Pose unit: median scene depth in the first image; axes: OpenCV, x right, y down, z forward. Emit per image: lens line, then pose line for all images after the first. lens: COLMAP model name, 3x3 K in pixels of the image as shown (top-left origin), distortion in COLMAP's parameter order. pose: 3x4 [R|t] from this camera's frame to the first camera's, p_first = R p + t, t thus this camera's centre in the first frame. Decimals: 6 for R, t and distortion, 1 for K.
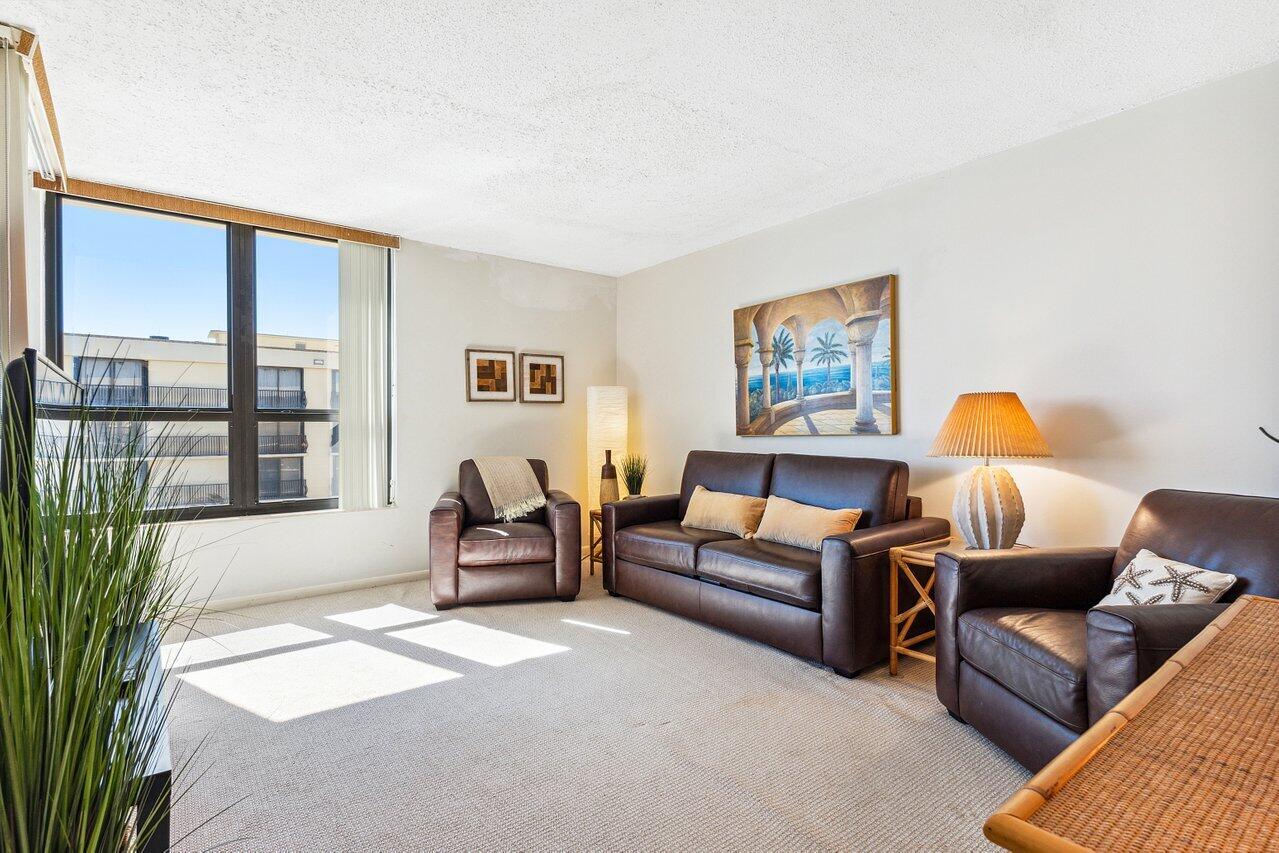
lens RADIAL K [[625.5, 0, 638.4], [0, 625.5, 428.6], [0, 0, 1]] dist [0.021609, -0.000932]
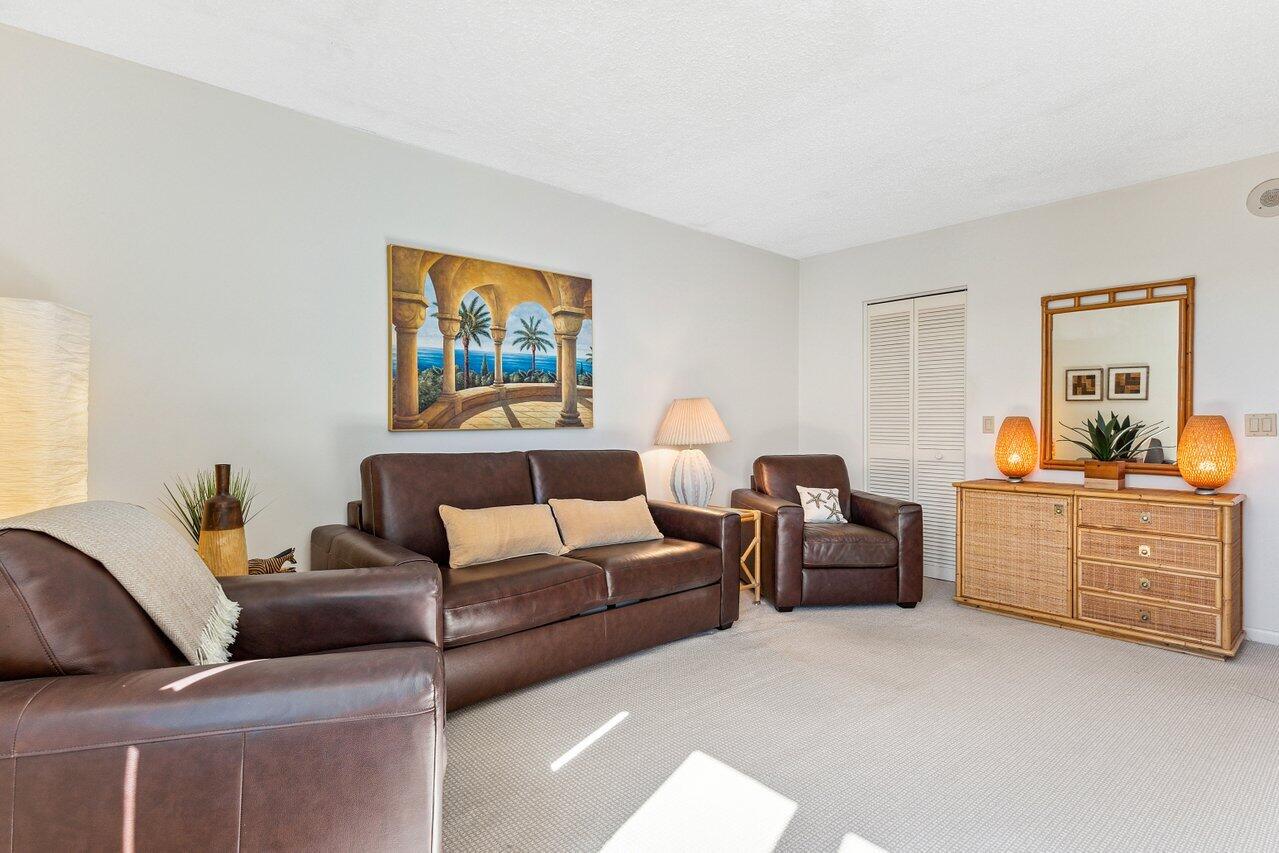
lens RADIAL K [[625.5, 0, 644.3], [0, 625.5, 421.5], [0, 0, 1]] dist [0.021609, -0.000932]
pose [[-0.050992, 0.012397, 0.998622, -0.596325], [0.001067, 0.999923, -0.012358, 0.011575], [-0.998698, 0.000435, -0.051001, 0.846148]]
